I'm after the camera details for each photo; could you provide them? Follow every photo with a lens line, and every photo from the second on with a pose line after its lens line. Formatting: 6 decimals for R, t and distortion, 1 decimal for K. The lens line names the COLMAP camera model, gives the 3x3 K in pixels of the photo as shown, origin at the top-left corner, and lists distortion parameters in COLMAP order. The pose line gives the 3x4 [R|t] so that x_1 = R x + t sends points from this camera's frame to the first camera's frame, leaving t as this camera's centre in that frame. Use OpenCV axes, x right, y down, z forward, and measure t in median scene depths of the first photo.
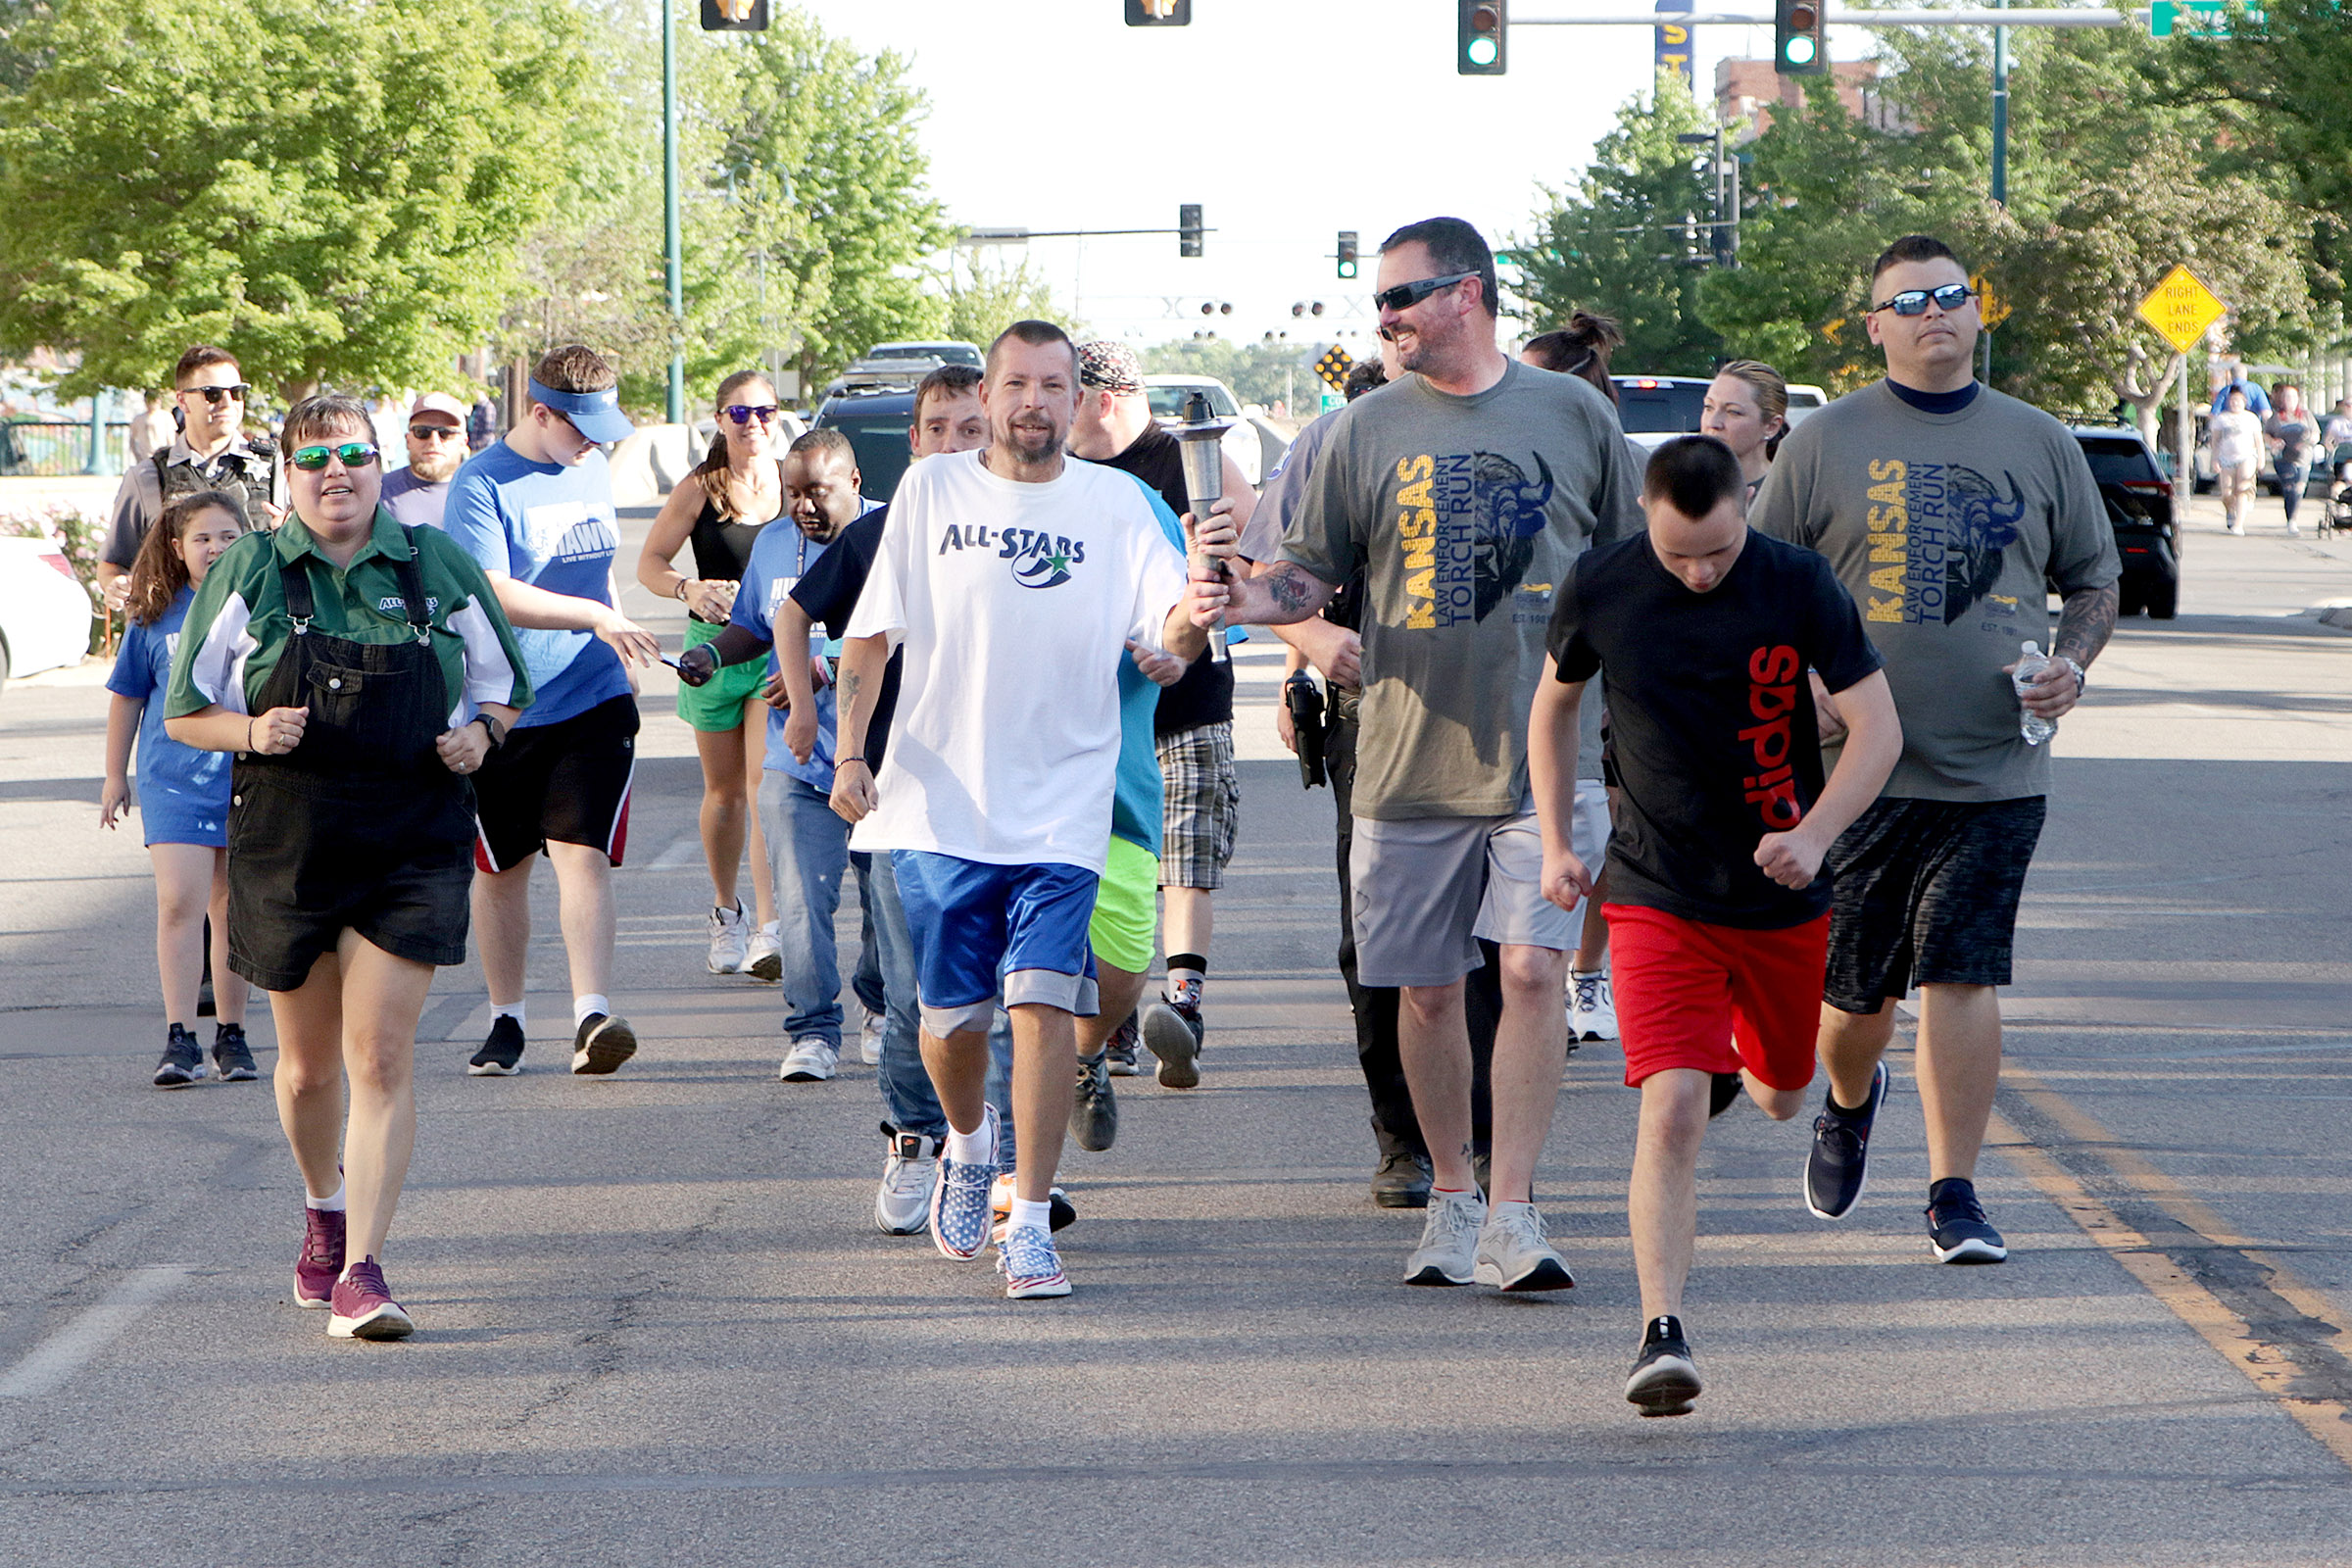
lens RADIAL K [[6702.0, 0, 1176.0], [0, 6702.0, 784.0], [0, 0, 1]] dist [0.678842, -19.489313]
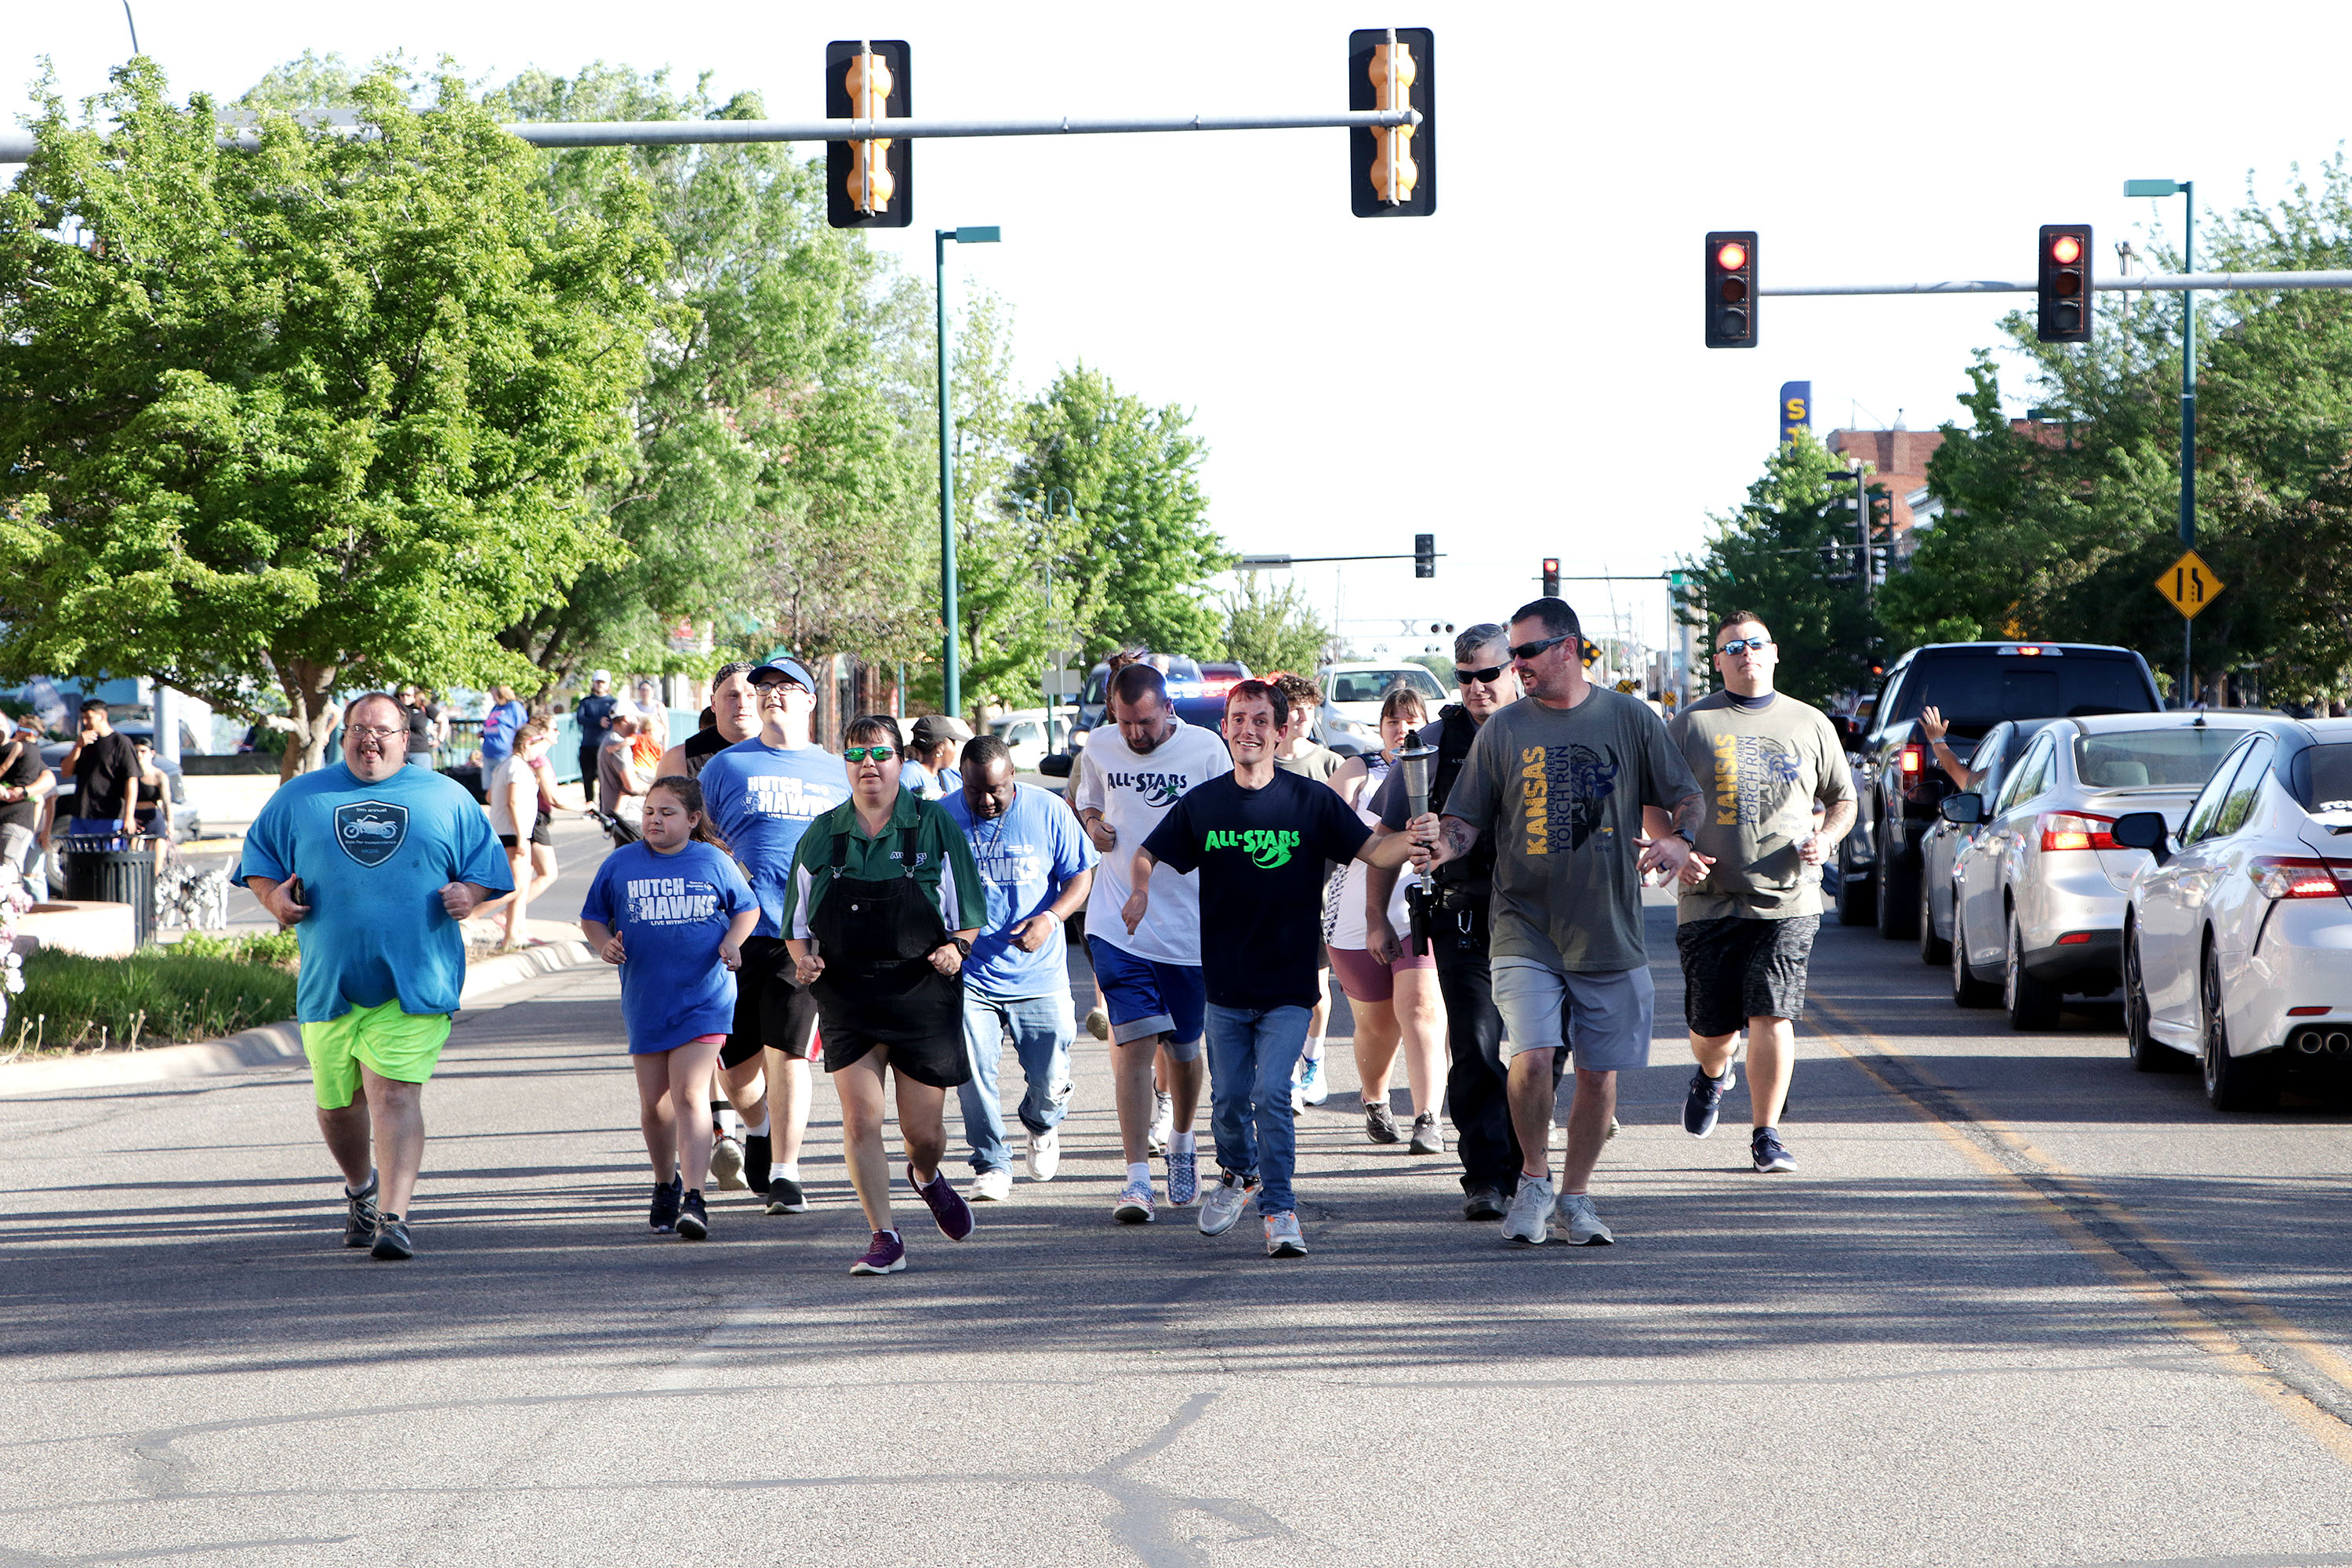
lens RADIAL K [[6702.0, 0, 1176.0], [0, 6702.0, 784.0], [0, 0, 1]] dist [0.678842, -19.489313]
pose [[0.999313, -0.008834, -0.035996, 0.000557], [0.007285, 0.999051, -0.042939, 0.009628], [0.036341, 0.042647, 0.998429, -0.190465]]
